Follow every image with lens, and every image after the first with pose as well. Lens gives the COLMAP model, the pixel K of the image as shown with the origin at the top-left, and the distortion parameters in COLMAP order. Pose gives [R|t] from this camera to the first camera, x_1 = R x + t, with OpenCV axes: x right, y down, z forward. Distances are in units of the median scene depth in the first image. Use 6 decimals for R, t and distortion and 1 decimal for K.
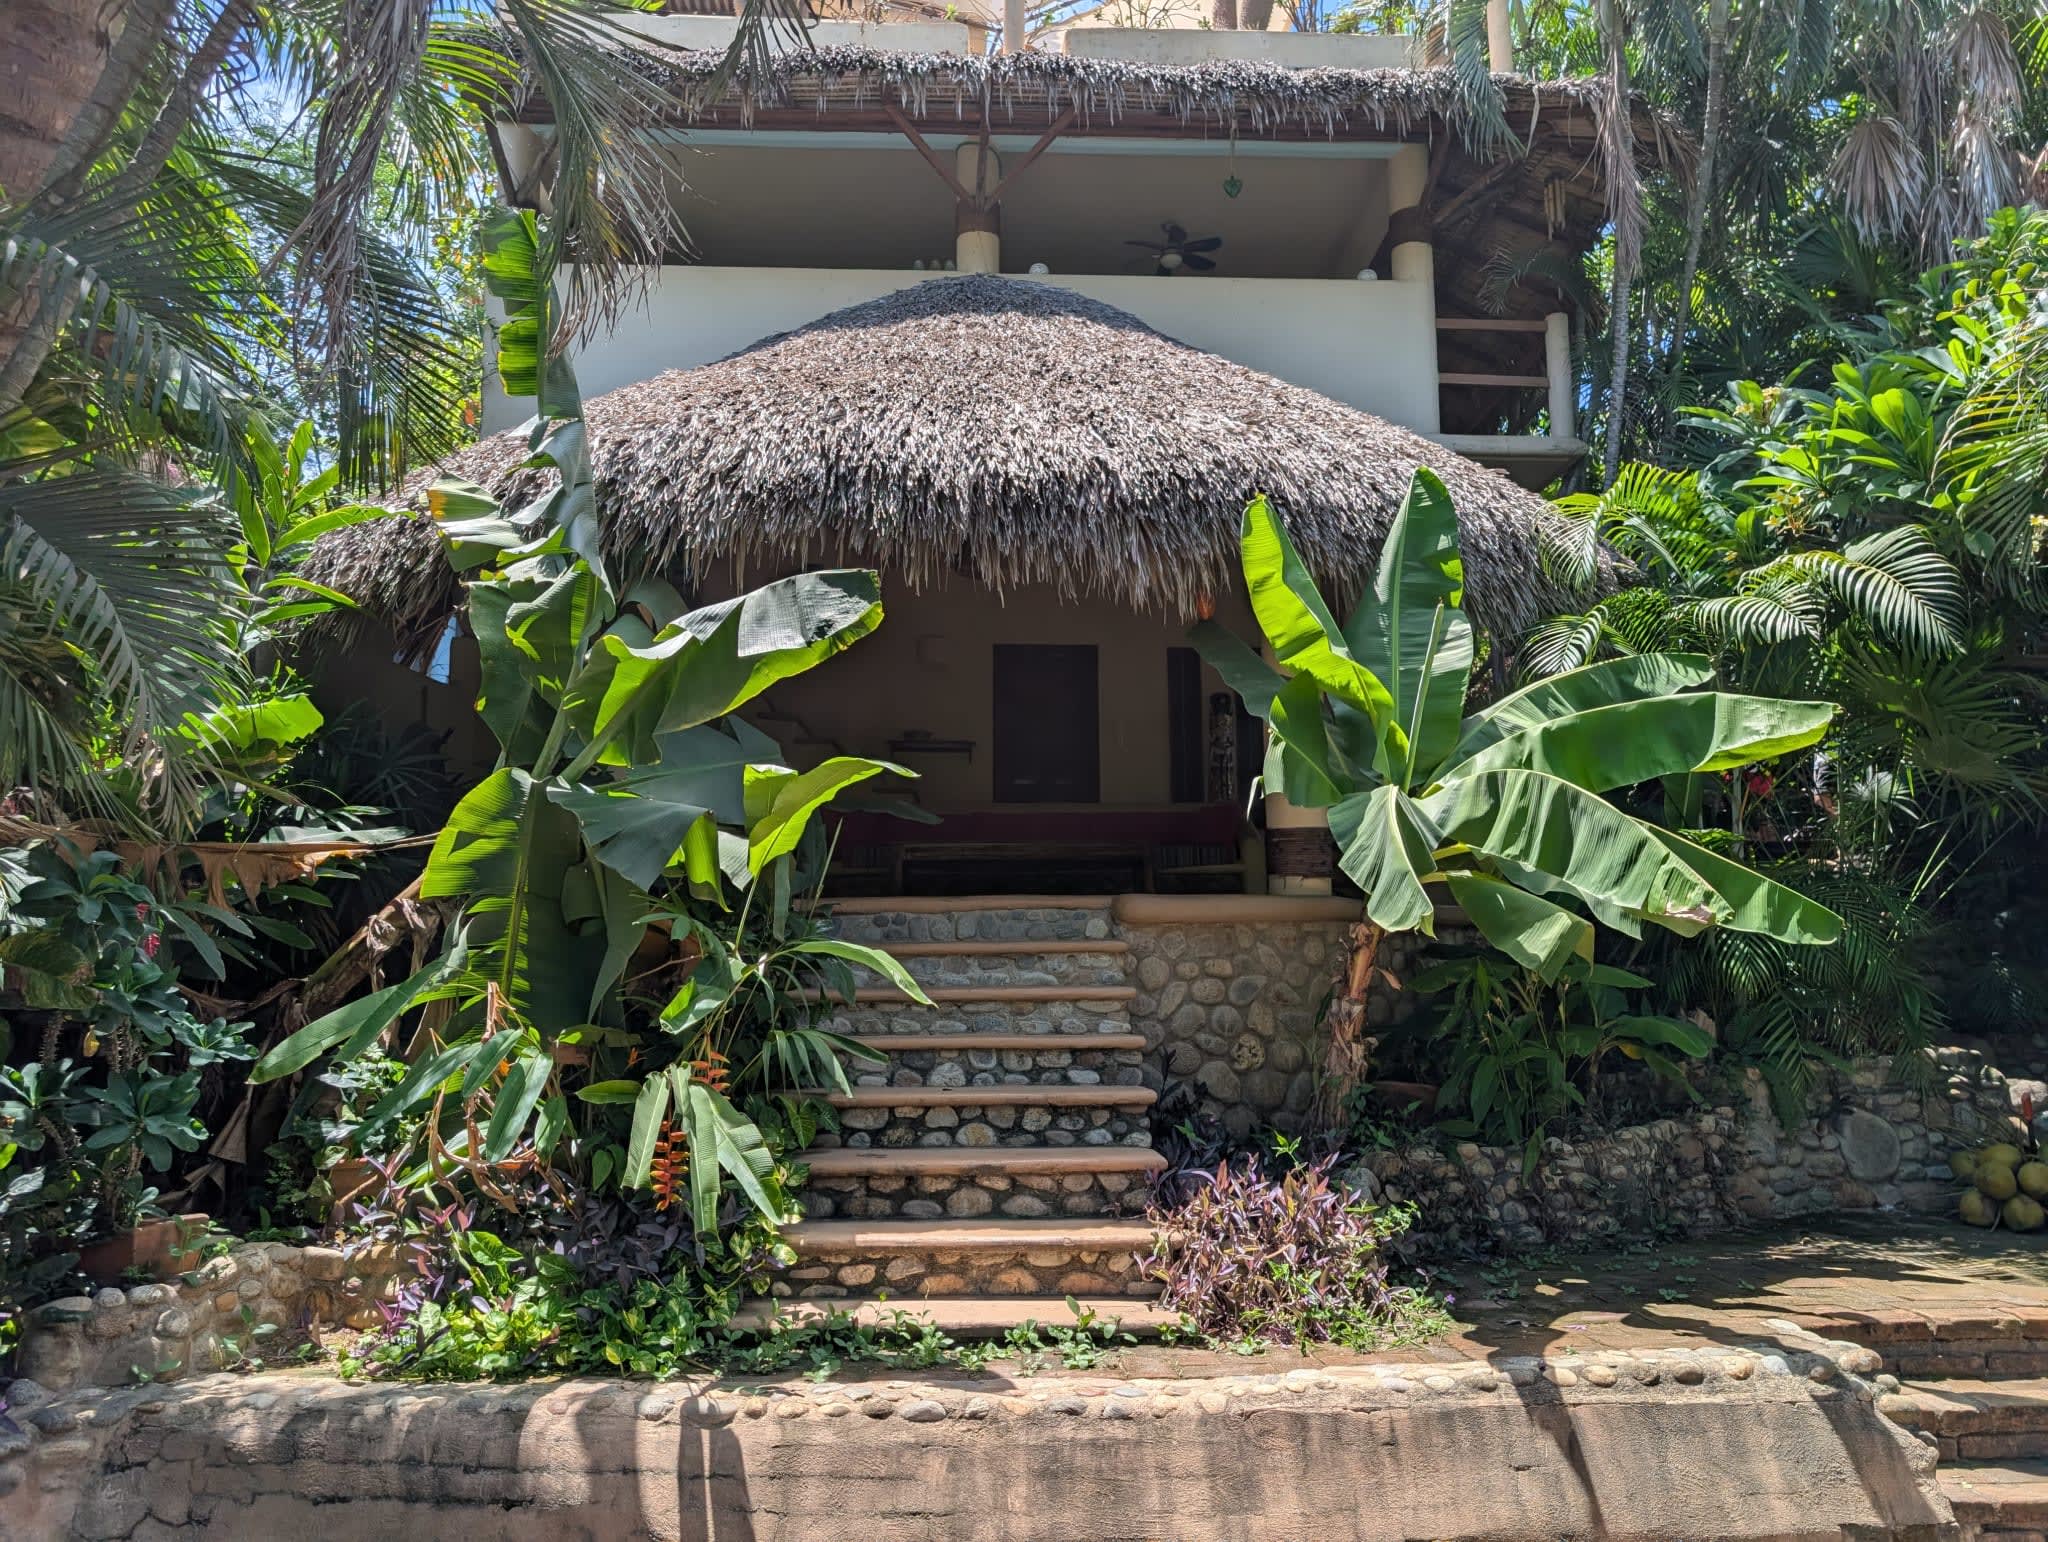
lens RADIAL K [[1540.0, 0, 1026.9], [0, 1540.0, 776.9], [0, 0, 1]] dist [0.029737, -0.033430]
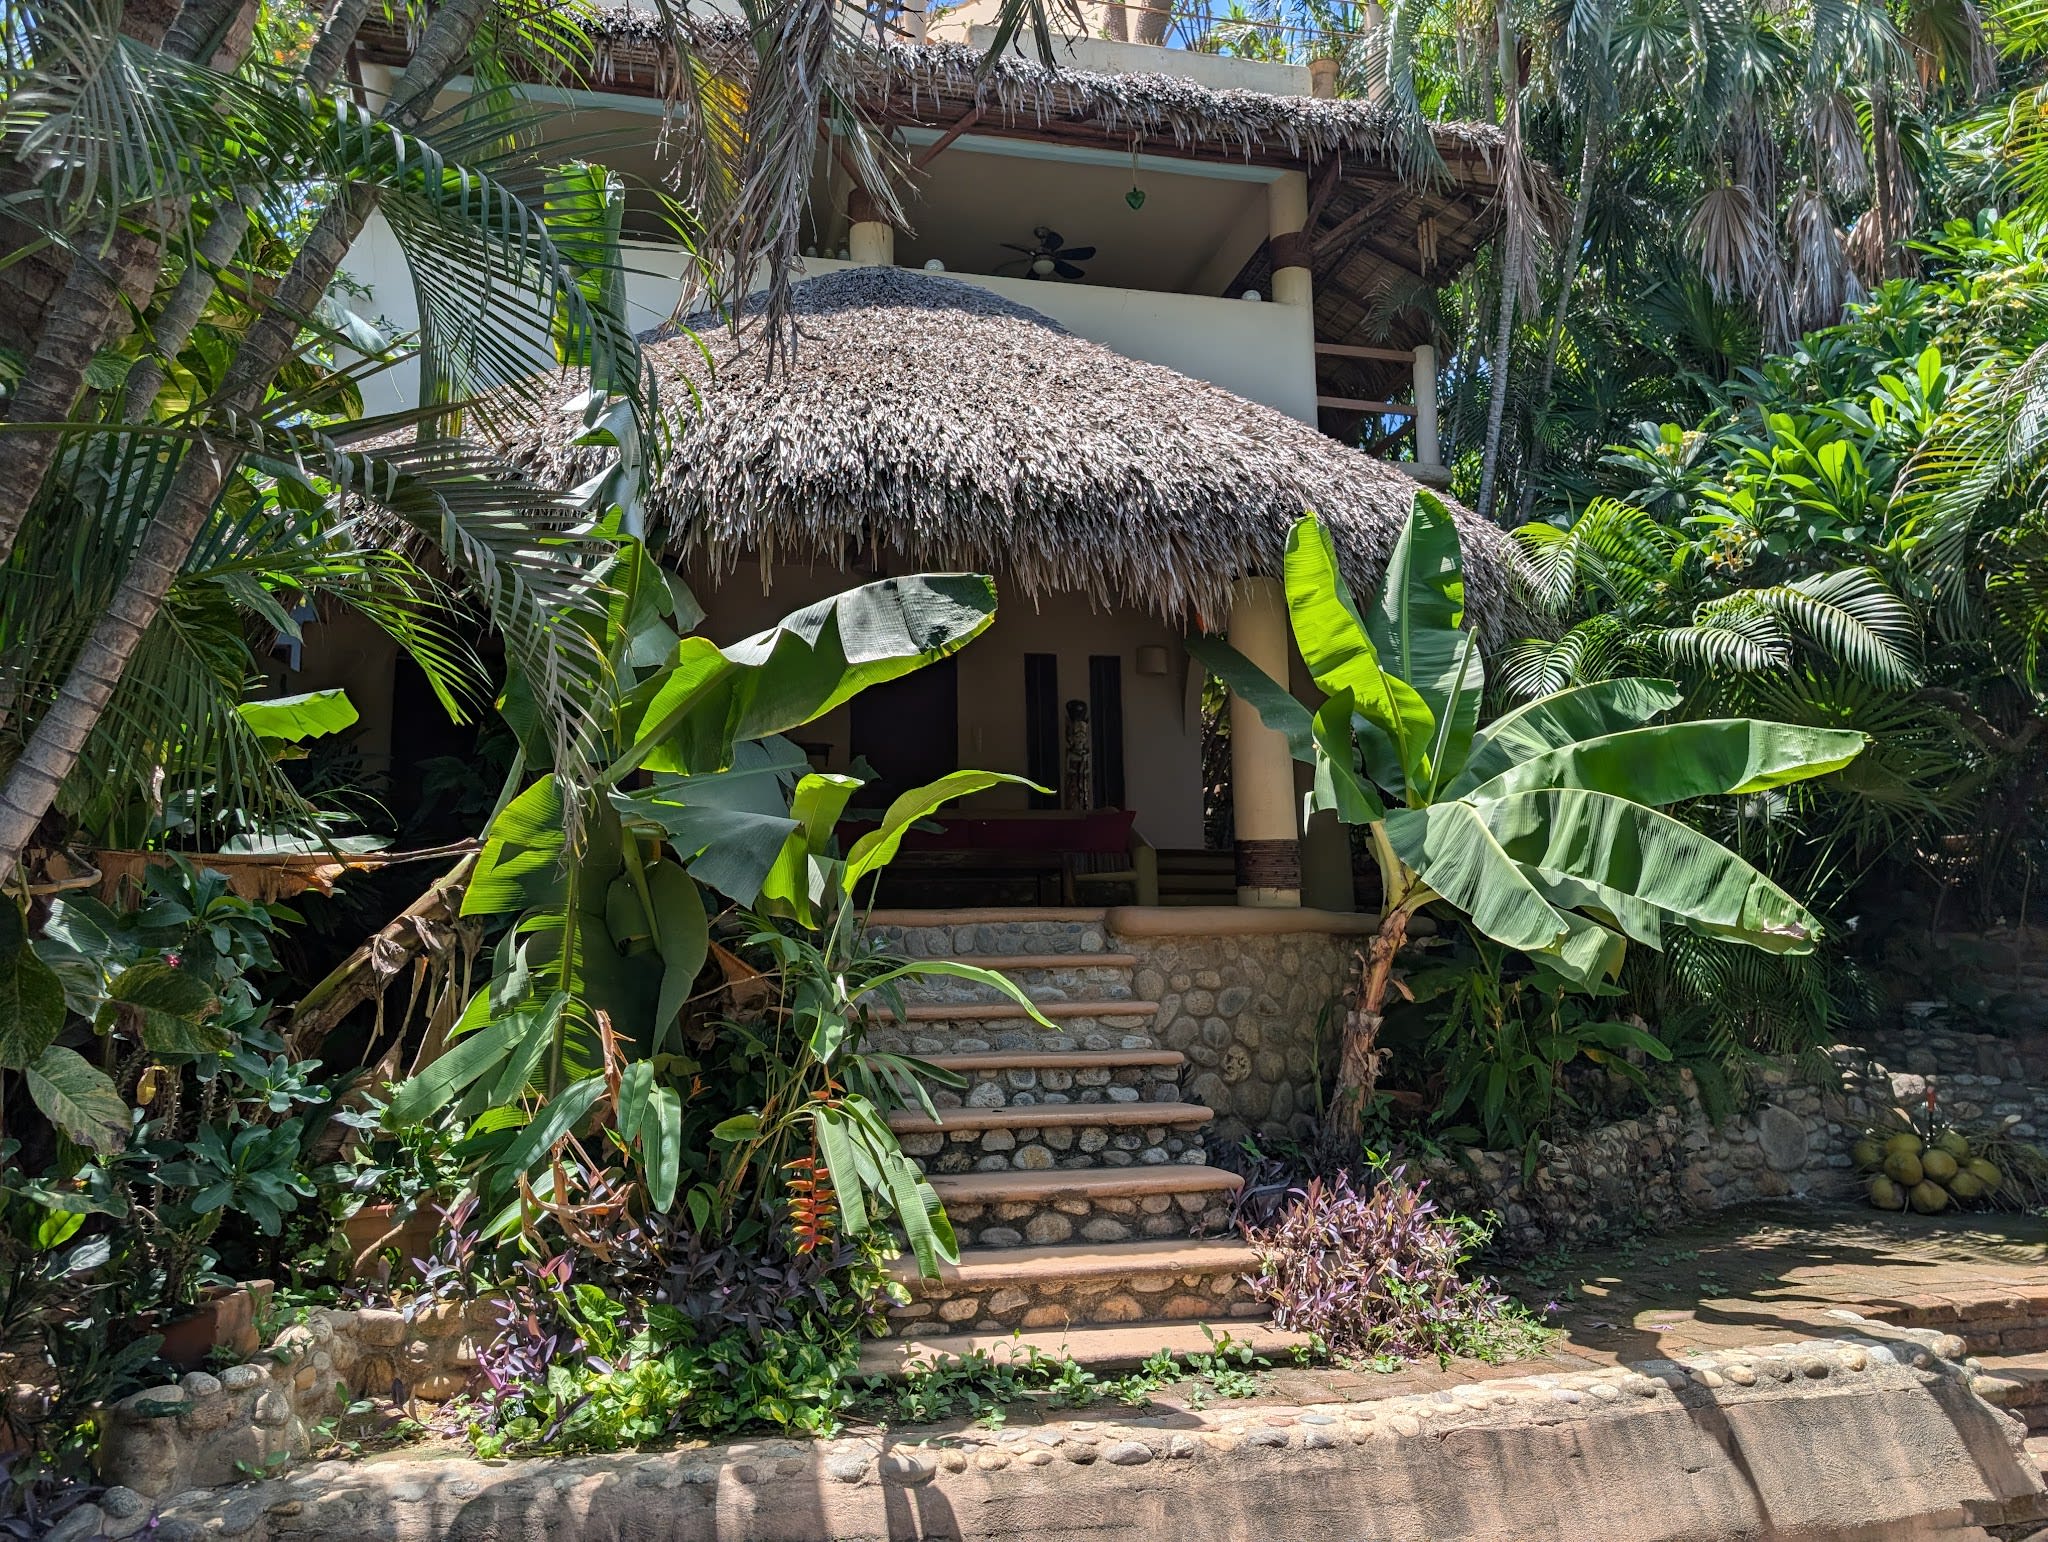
lens RADIAL K [[1540.0, 0, 1026.9], [0, 1540.0, 776.9], [0, 0, 1]] dist [0.029737, -0.033430]
pose [[0.982618, 0.013904, 0.185119, -0.218714], [-0.013901, 0.999903, -0.001313, -0.006266], [-0.185119, -0.001284, 0.982715, 0.045570]]
